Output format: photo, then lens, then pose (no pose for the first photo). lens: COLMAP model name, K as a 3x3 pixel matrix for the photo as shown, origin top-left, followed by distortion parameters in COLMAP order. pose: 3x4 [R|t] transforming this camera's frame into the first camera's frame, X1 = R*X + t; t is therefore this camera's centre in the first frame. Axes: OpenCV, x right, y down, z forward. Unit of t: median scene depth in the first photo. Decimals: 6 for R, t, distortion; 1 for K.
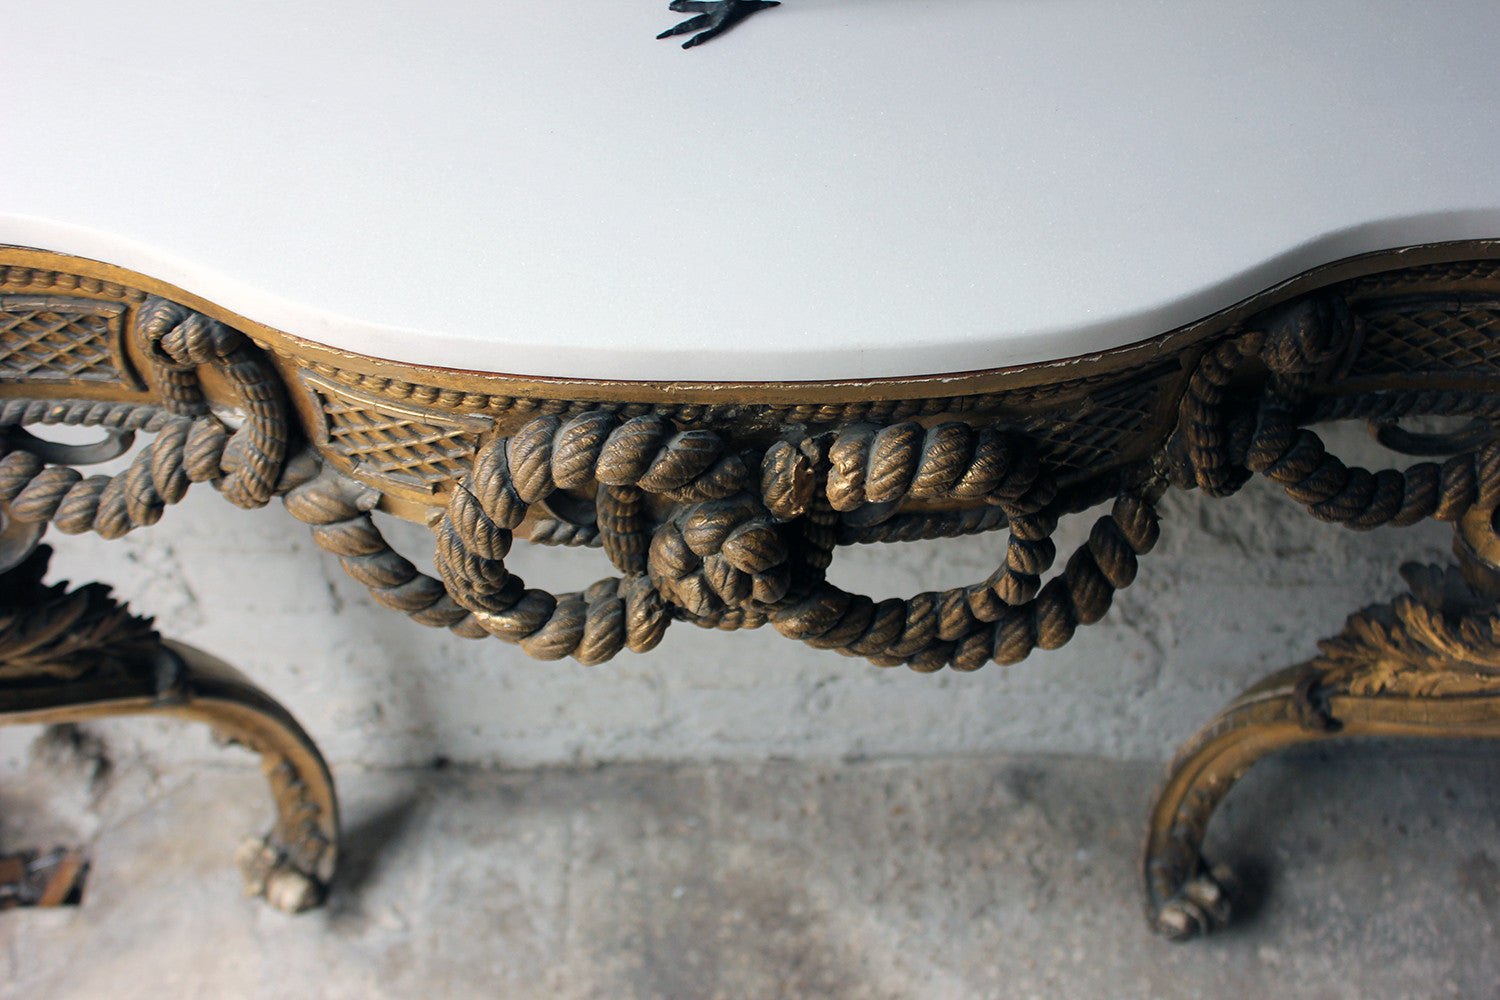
lens RADIAL K [[1835.5, 0, 769.4], [0, 1835.5, 493.7], [0, 0, 1]] dist [-0.061511, 0.000000]
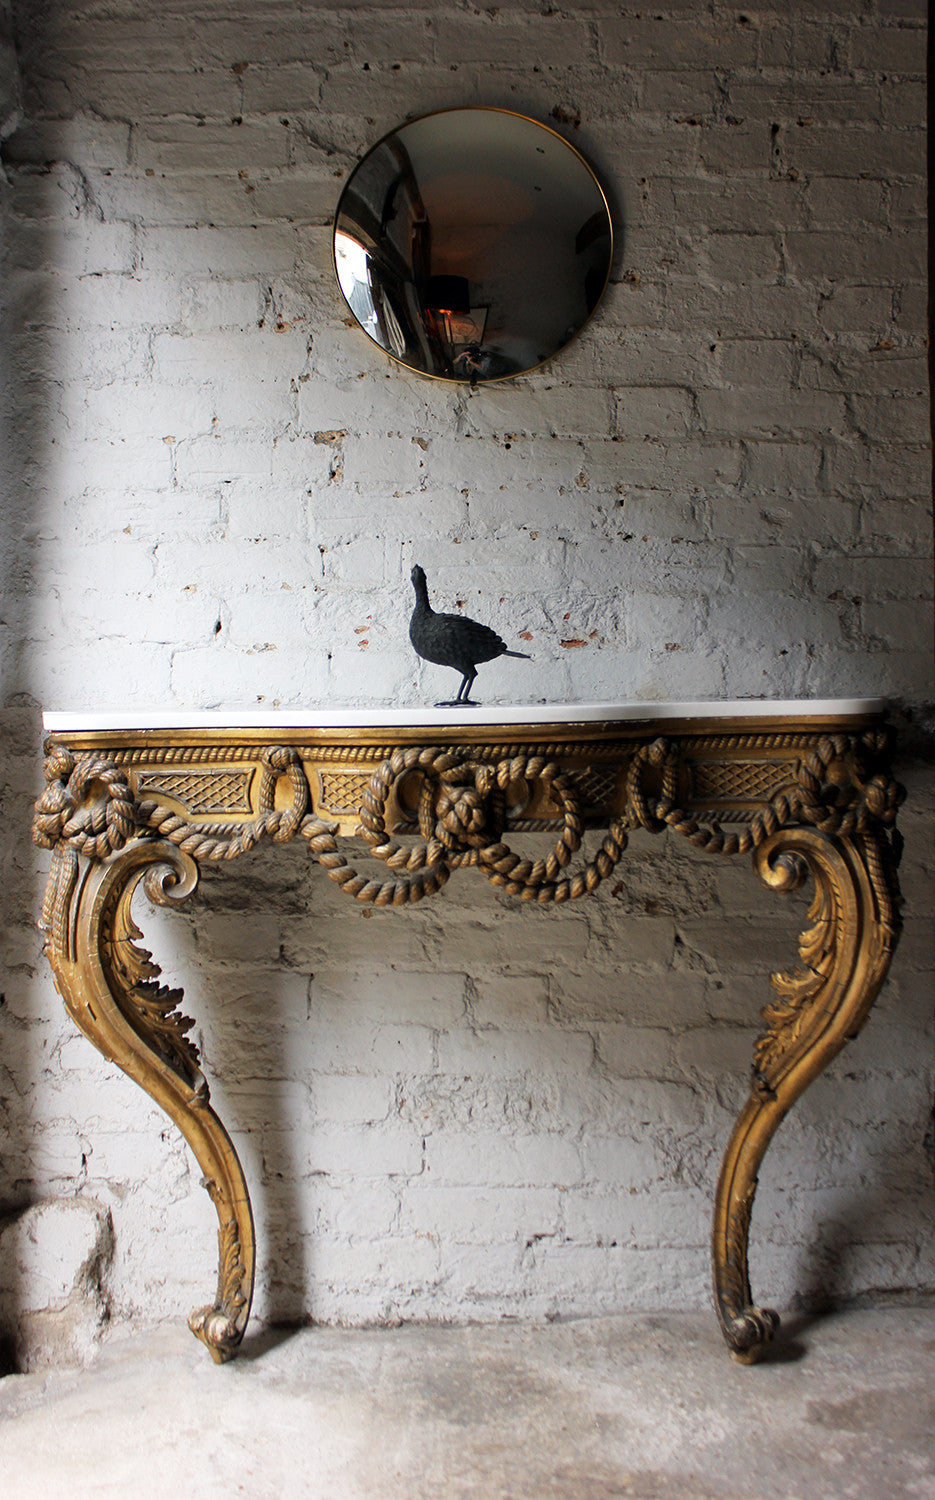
lens RADIAL K [[1508.2, 0, 496.7], [0, 1508.2, 732.7], [0, 0, 1]] dist [-0.109820, 0.000000]
pose [[0.999412, -0.032894, -0.009676, 0.049860], [0.014557, 0.662574, -0.748855, 1.574700], [0.031044, 0.748274, 0.662663, -0.578915]]
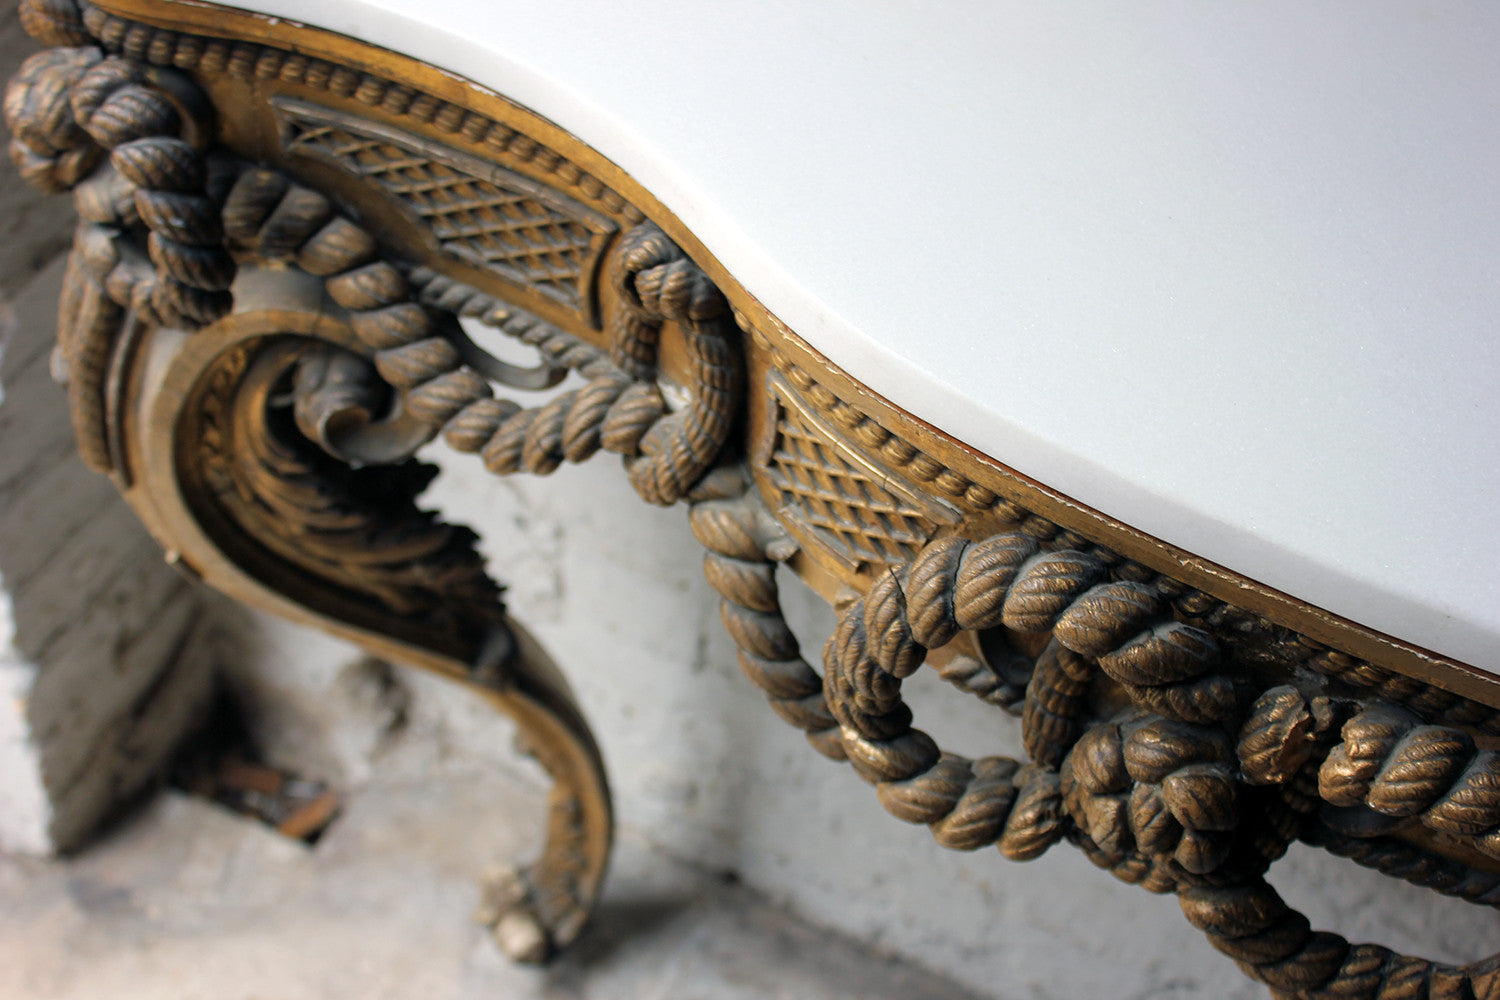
lens RADIAL K [[1953.9, 0, 773.8], [0, 1953.9, 499.0], [0, 0, 1]] dist [-0.062211, 0.000000]
pose [[0.891332, 0.387813, -0.234796, -0.023419], [-0.407209, 0.912518, -0.038637, 0.018012], [0.199272, 0.130049, 0.971277, 0.137368]]
